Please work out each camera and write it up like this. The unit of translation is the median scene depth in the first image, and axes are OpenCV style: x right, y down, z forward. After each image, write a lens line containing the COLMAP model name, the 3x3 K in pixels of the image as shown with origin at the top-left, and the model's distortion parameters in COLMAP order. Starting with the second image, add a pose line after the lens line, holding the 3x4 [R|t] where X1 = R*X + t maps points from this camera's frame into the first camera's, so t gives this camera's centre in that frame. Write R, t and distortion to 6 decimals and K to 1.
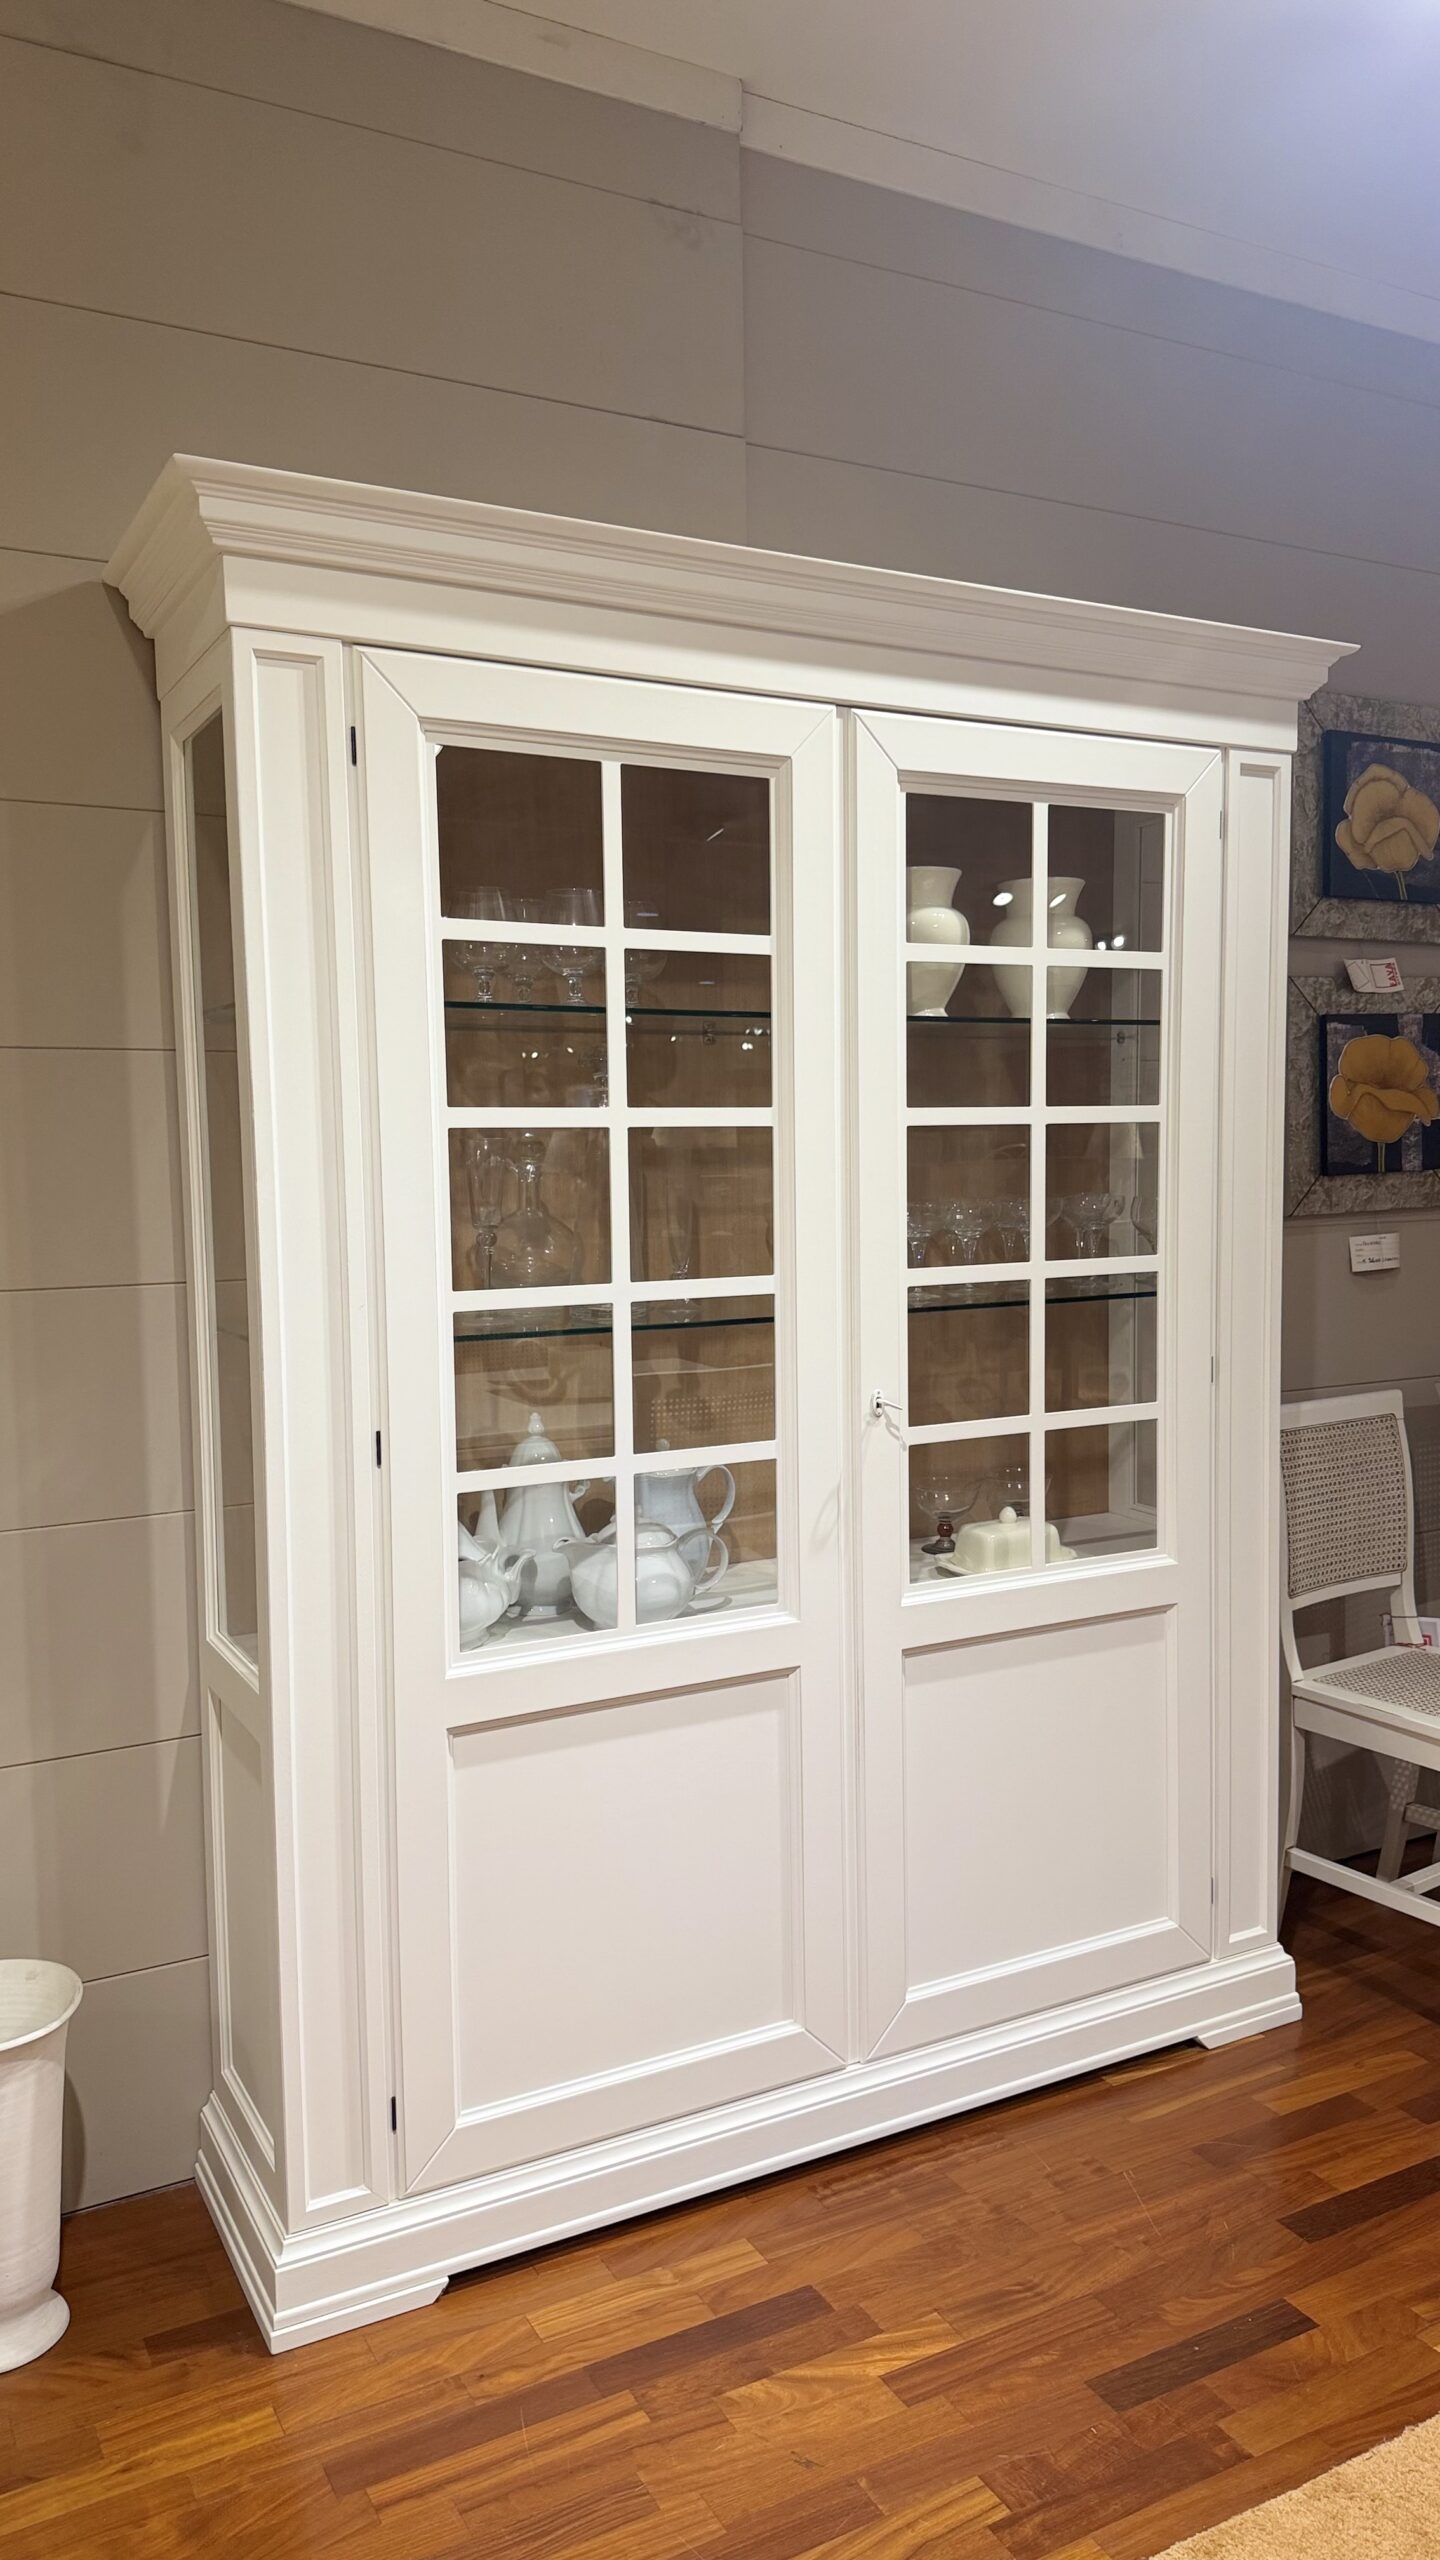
lens RADIAL K [[1781.6, 0, 735.2], [0, 1781.6, 1288.6], [0, 0, 1]] dist [0.101684, -0.146469]
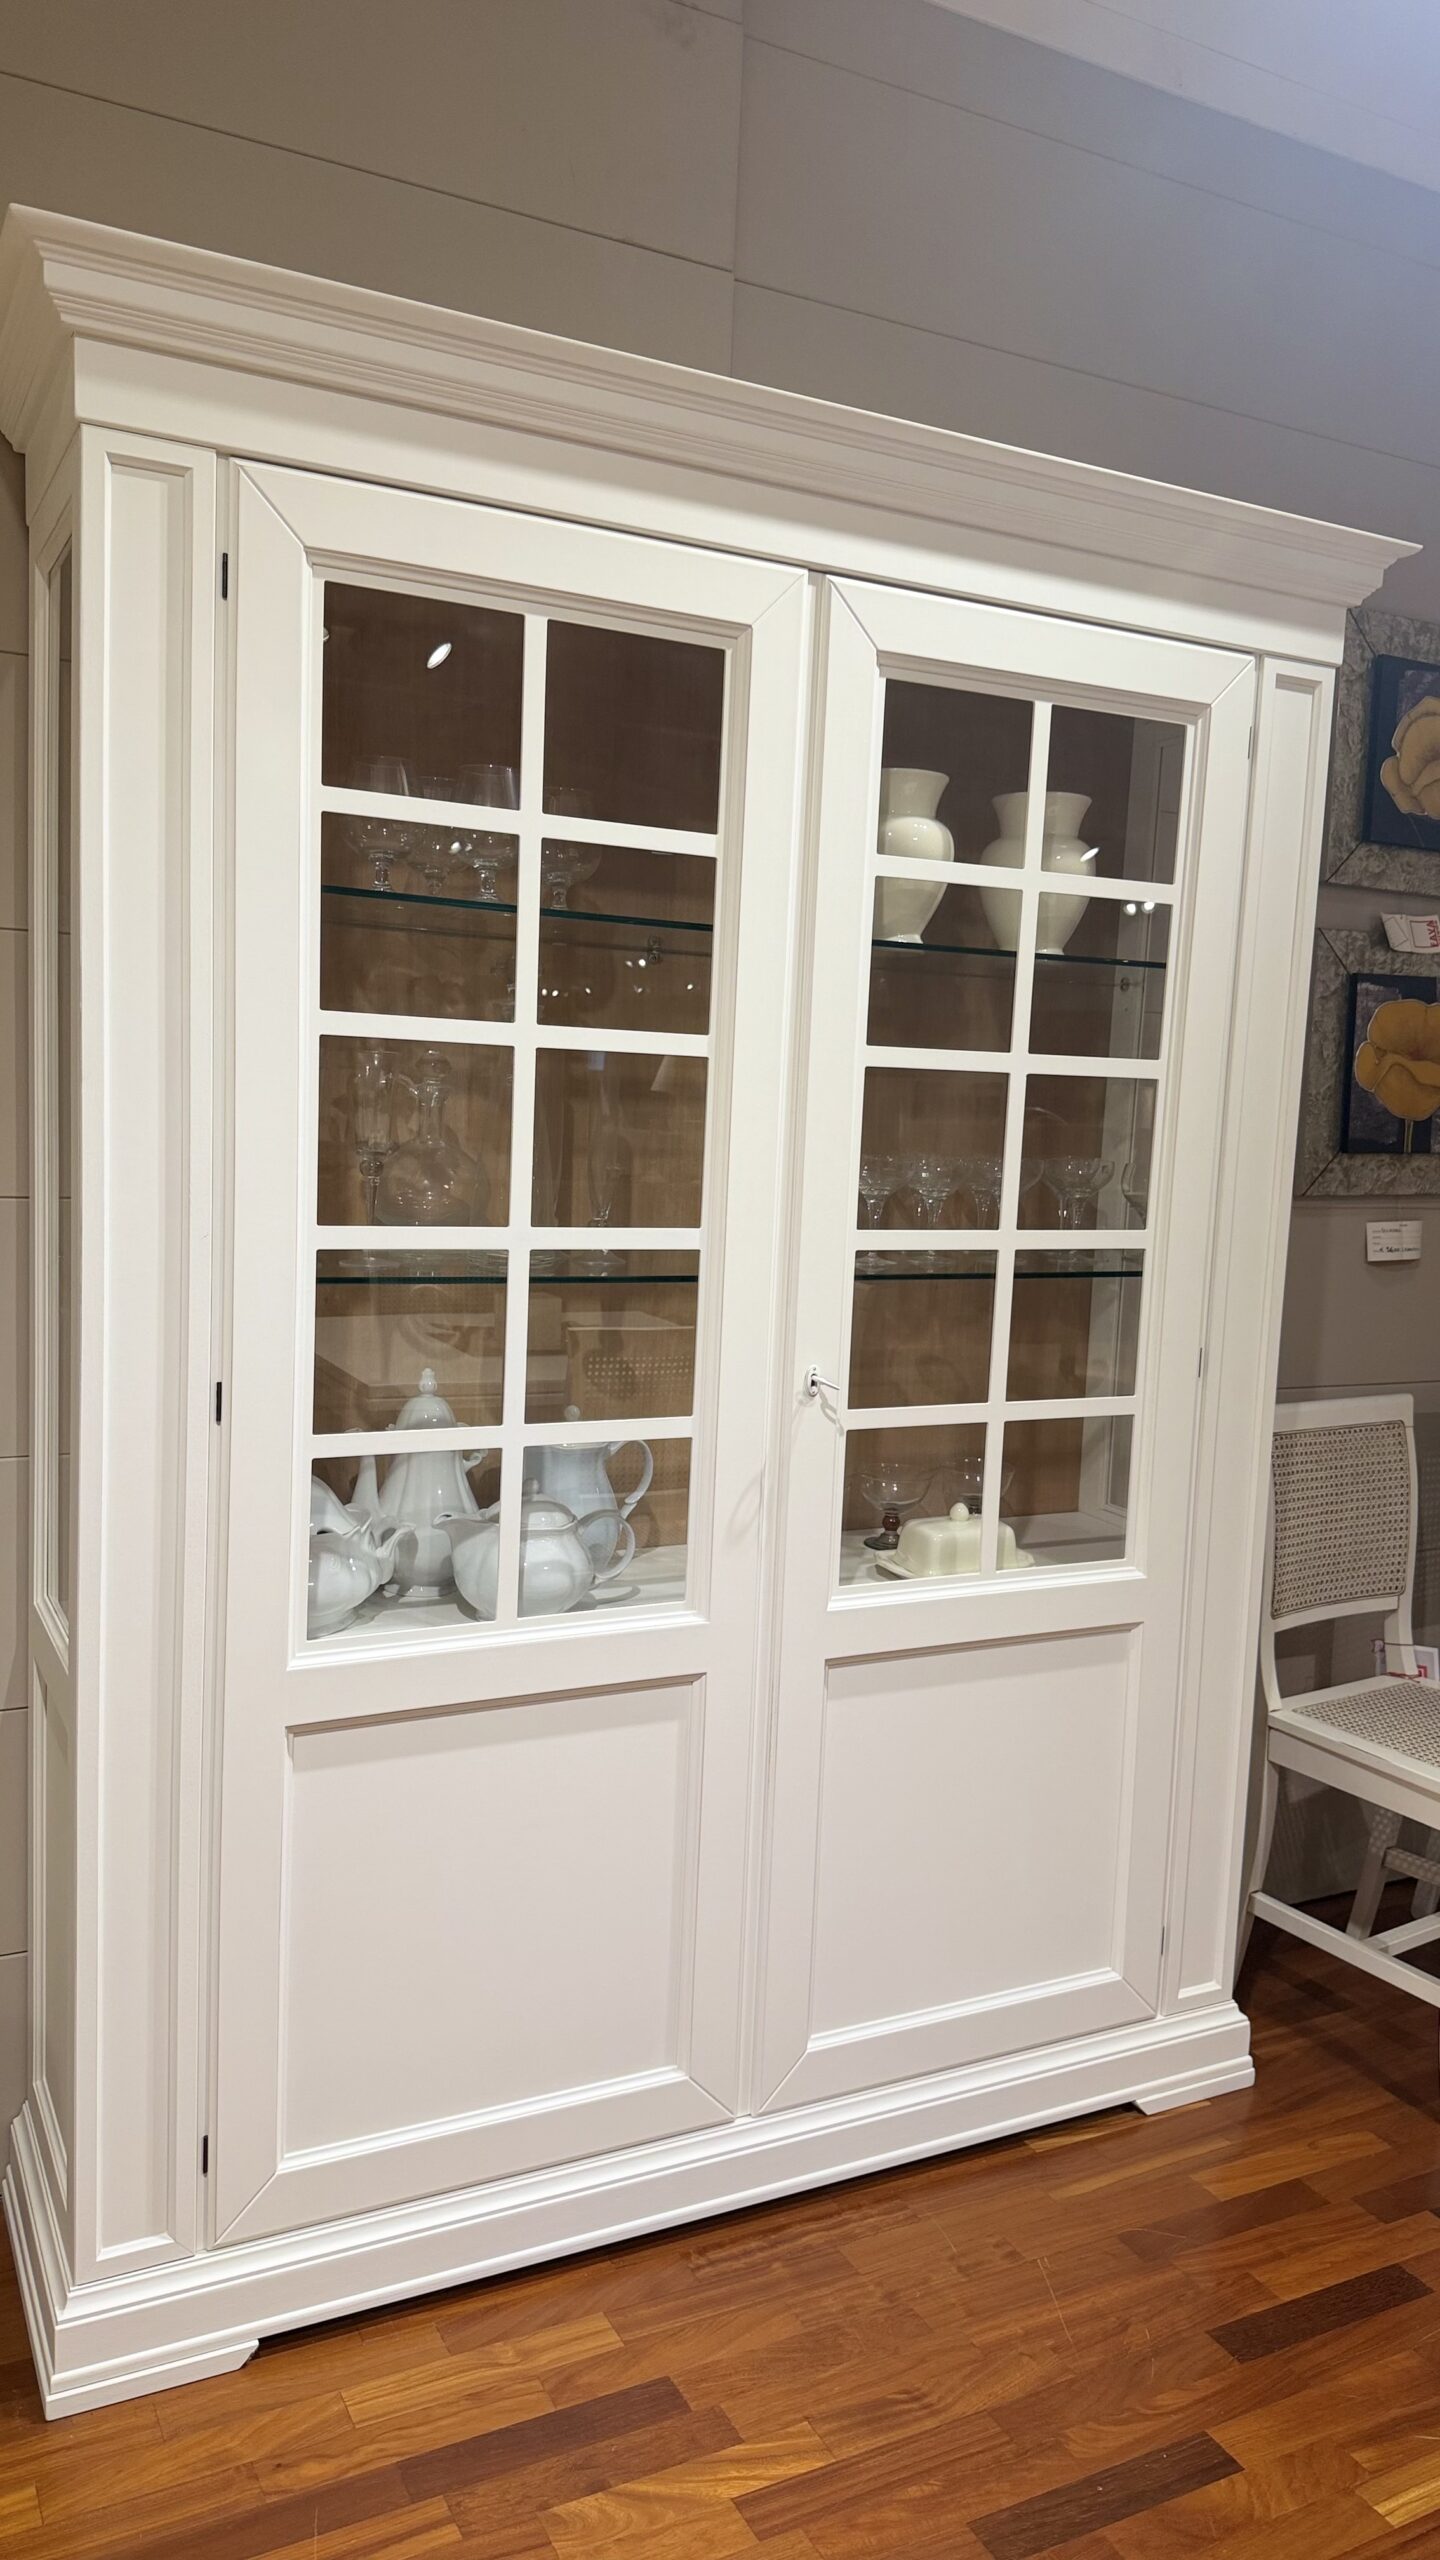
lens RADIAL K [[1788.4, 0, 720.0], [0, 1788.4, 1280.0], [0, 0, 1]] dist [0.068072, -0.081776]
pose [[0.998158, 0.058529, -0.015940, 0.044635], [-0.058129, 0.998008, 0.024500, -0.003979], [0.017342, -0.023528, 0.999573, 0.119781]]
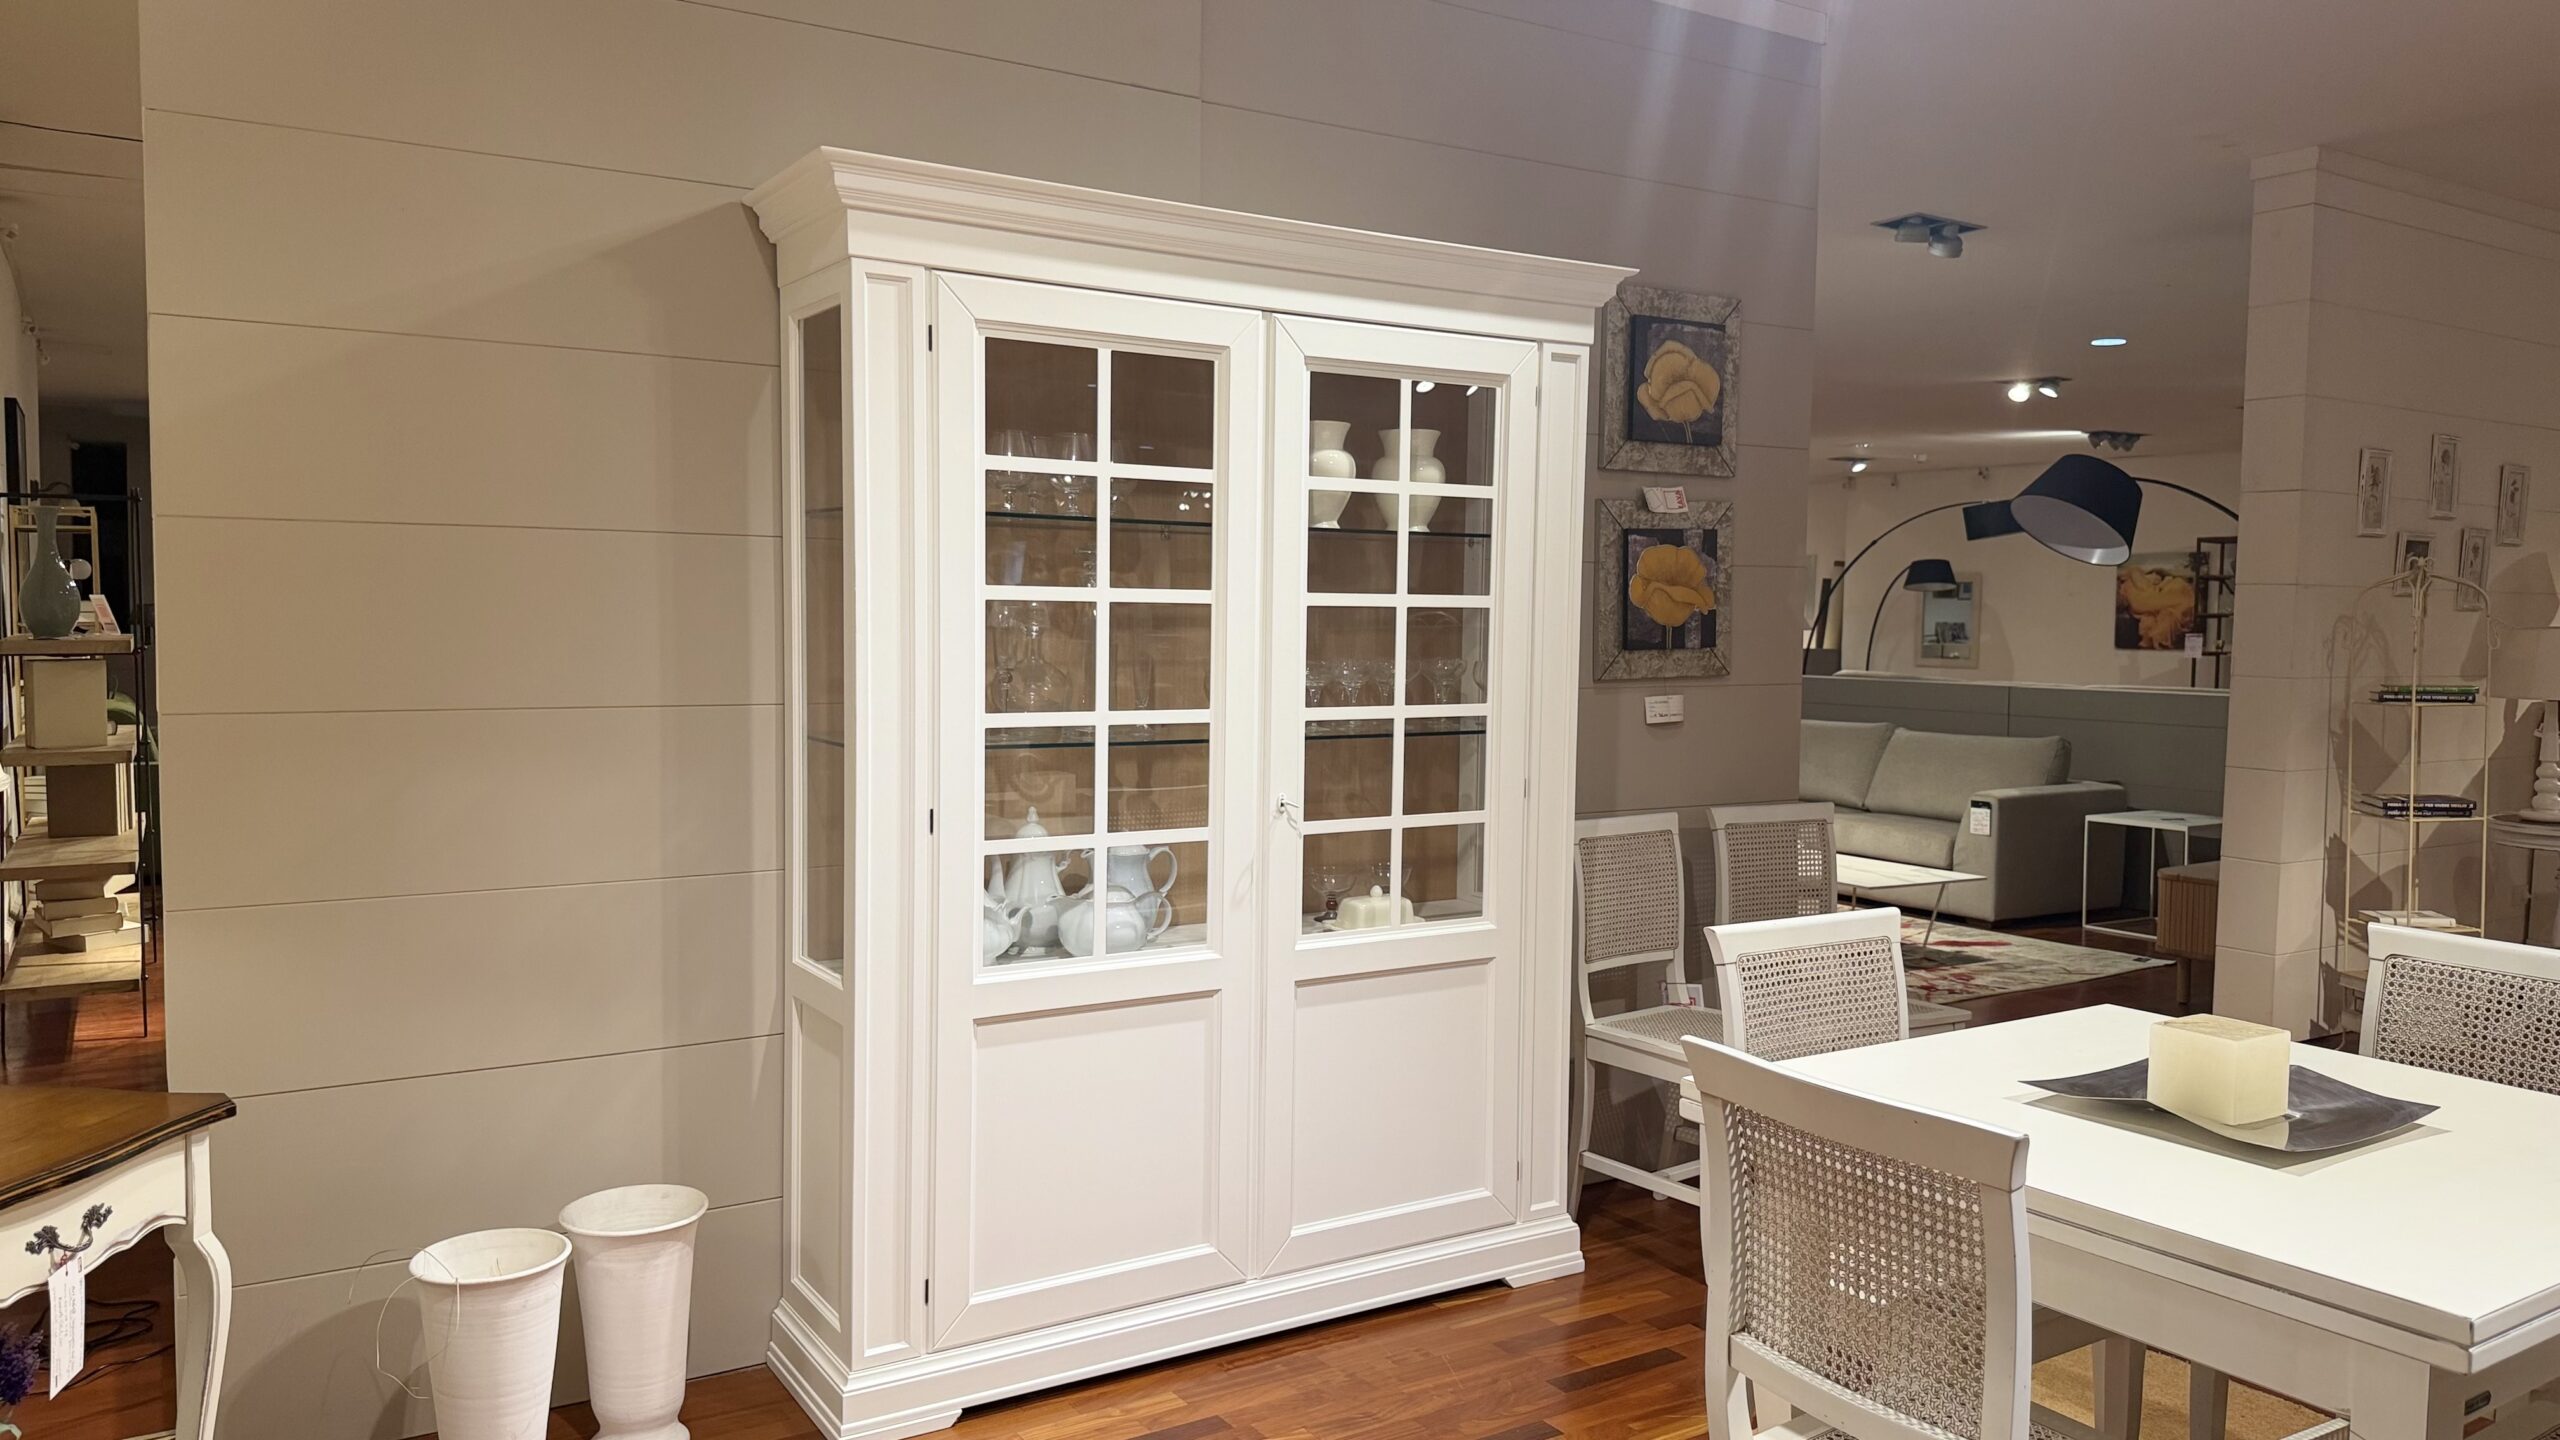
lens RADIAL K [[1781.6, 0, 1280.0], [0, 1781.6, 720.0], [0, 0, 1]] dist [0.101684, -0.146469]
pose [[0.997578, 0.023980, 0.065291, -0.013741], [-0.022912, 0.999592, -0.017068, 0.022493], [-0.065673, 0.015531, 0.997720, -0.386936]]
